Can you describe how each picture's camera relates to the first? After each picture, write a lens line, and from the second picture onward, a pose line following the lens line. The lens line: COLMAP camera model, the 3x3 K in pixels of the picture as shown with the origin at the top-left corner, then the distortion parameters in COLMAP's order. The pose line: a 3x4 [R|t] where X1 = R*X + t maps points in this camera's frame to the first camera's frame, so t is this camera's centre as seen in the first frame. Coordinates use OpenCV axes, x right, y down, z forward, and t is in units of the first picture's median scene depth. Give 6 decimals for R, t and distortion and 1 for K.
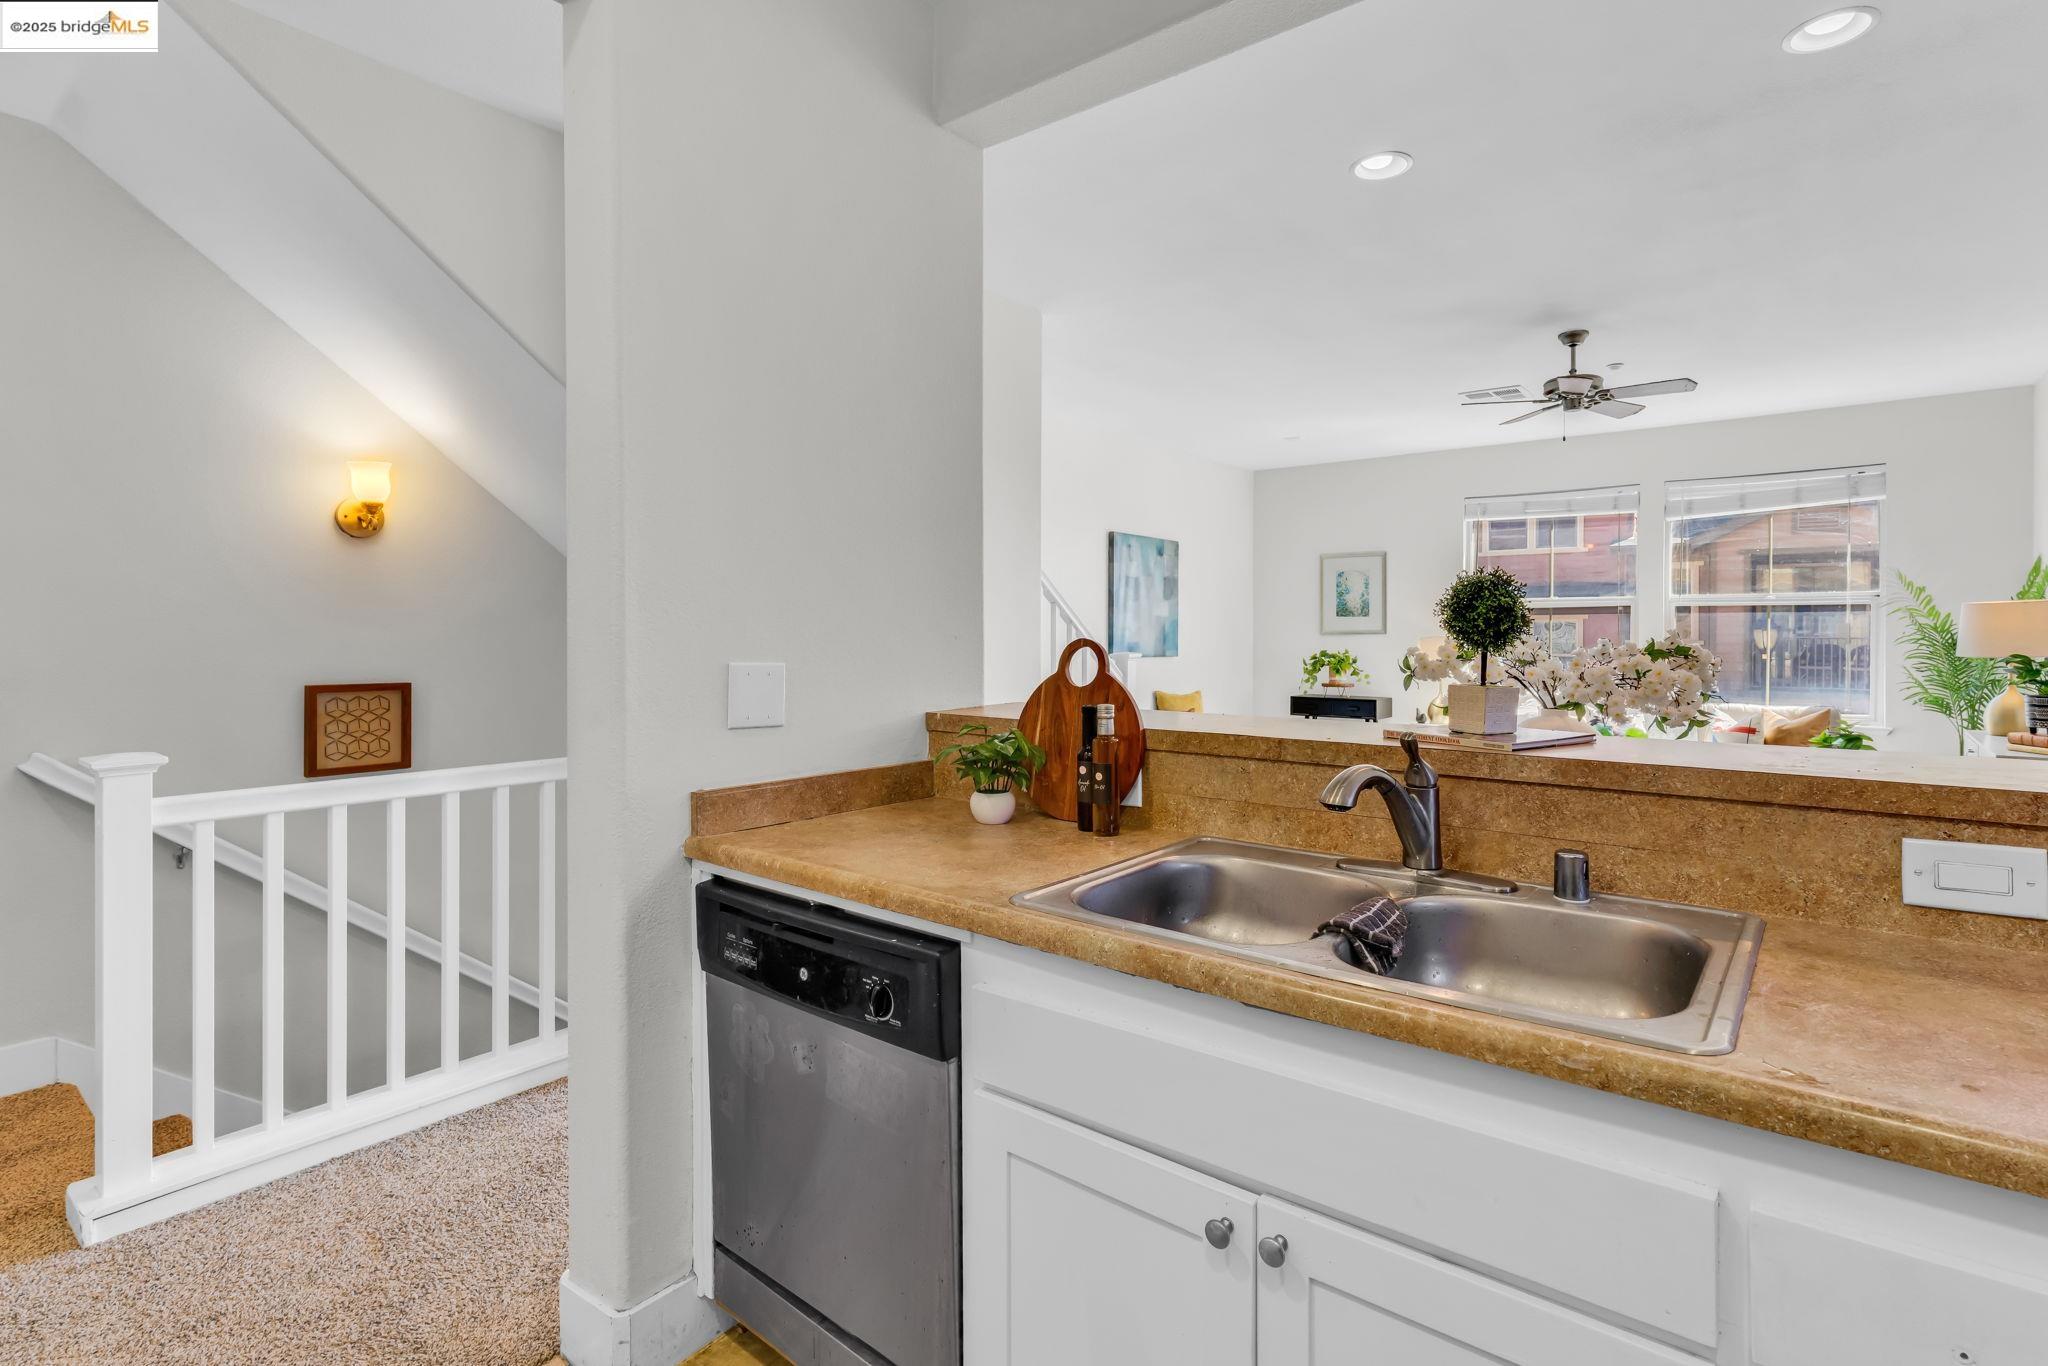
lens RADIAL K [[977.3, 0, 1029.6], [0, 977.3, 662.8], [0, 0, 1]] dist [0.000093, 0.000021]
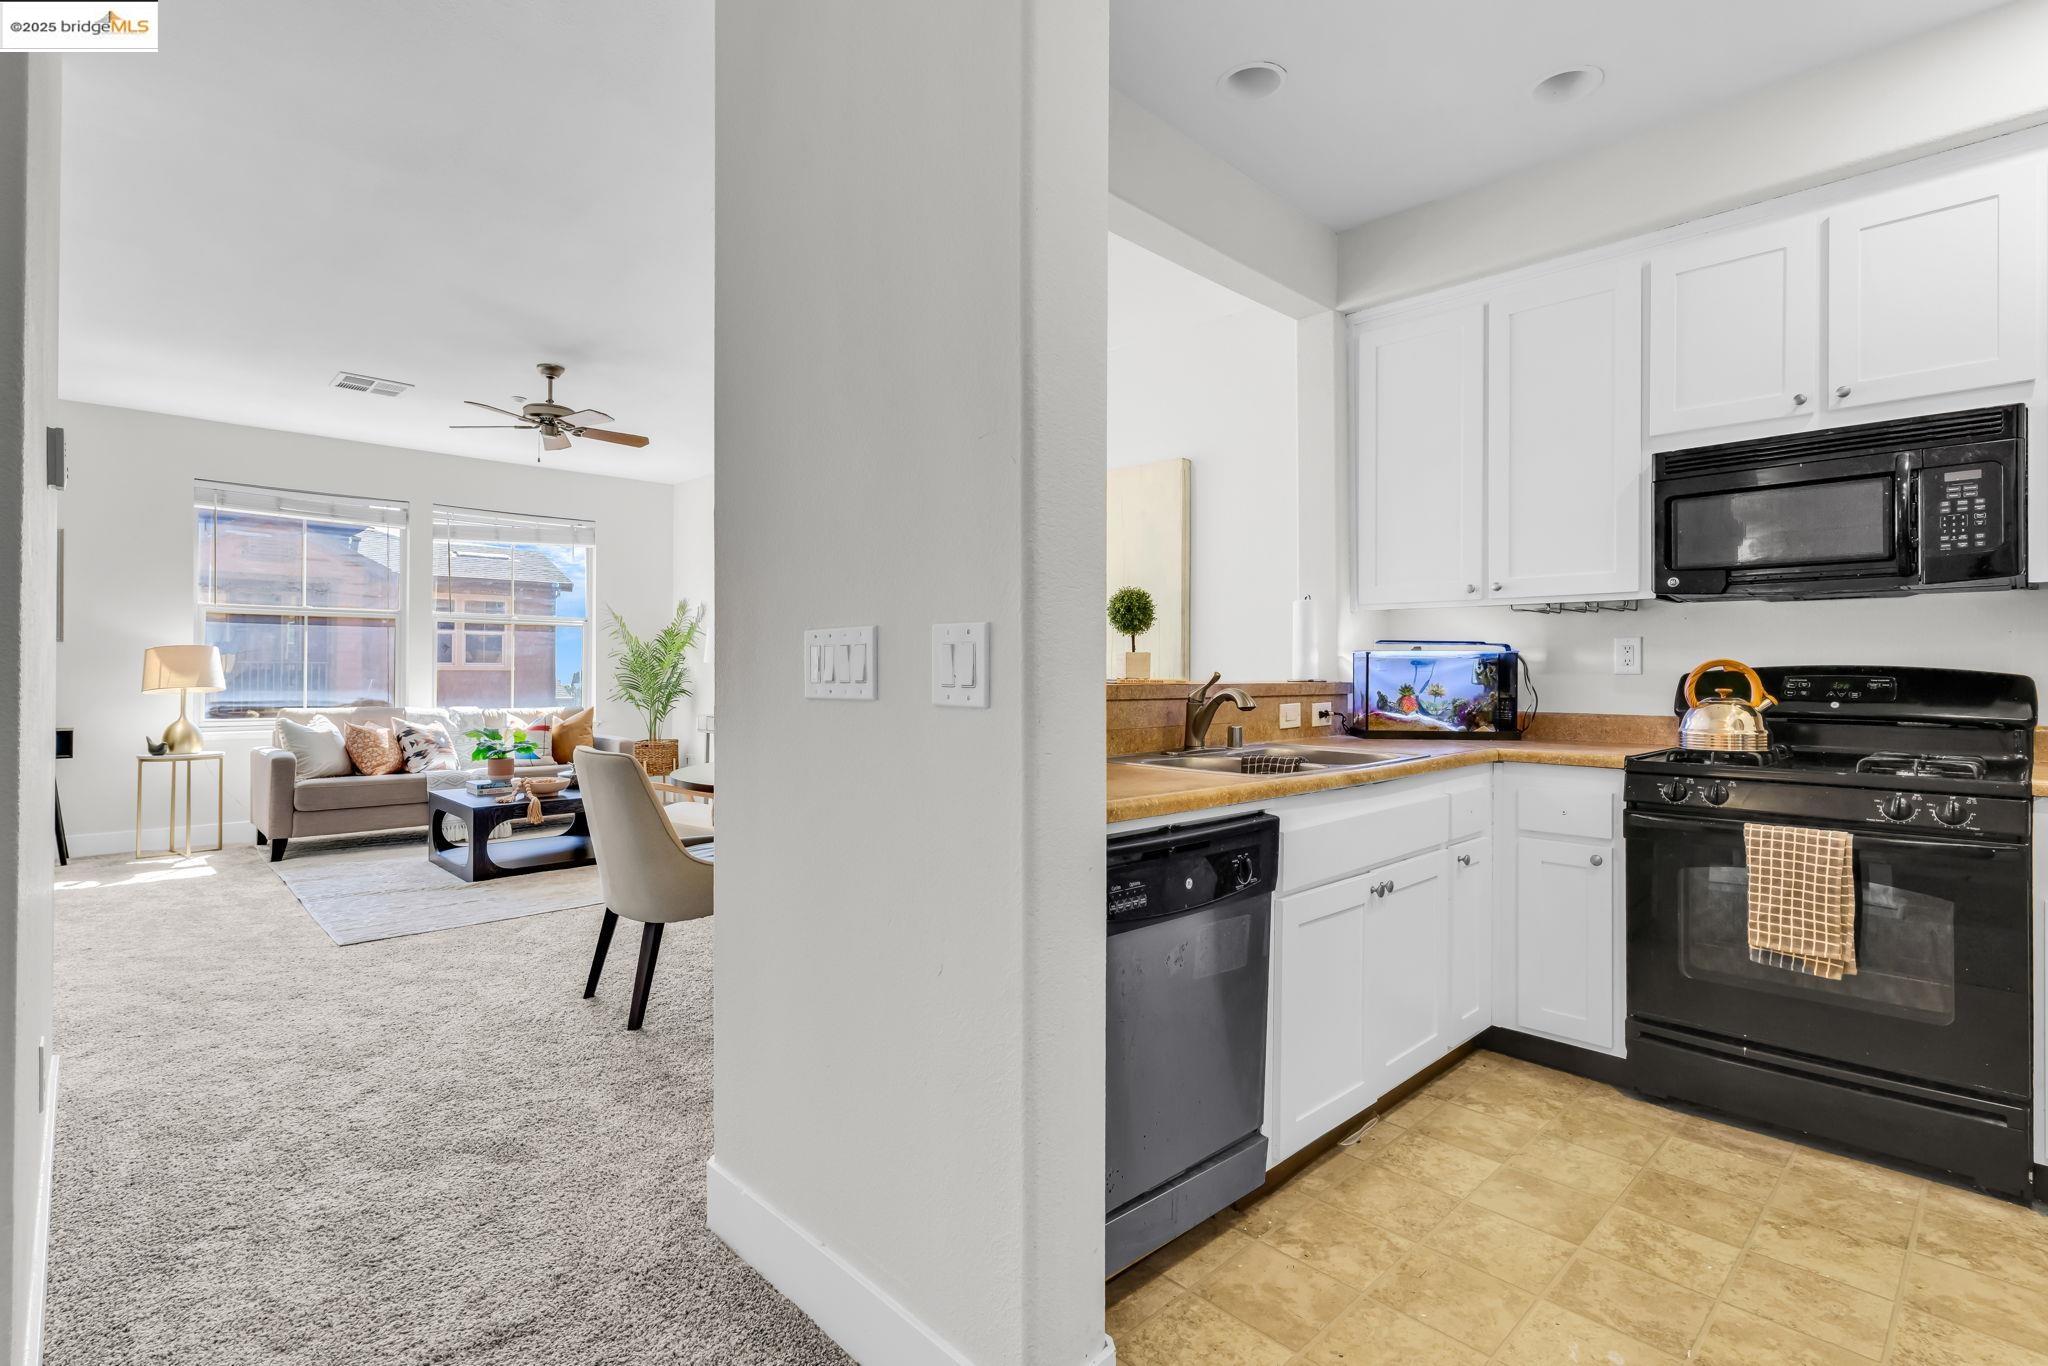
lens RADIAL K [[977.3, 0, 1029.6], [0, 977.3, 662.8], [0, 0, 1]] dist [0.000093, 0.000021]
pose [[0.135954, 0.003670, 0.990708, -1.196089], [0.025054, 0.999661, -0.007141, 0.043572], [-0.990398, 0.025792, 0.135816, 0.849464]]
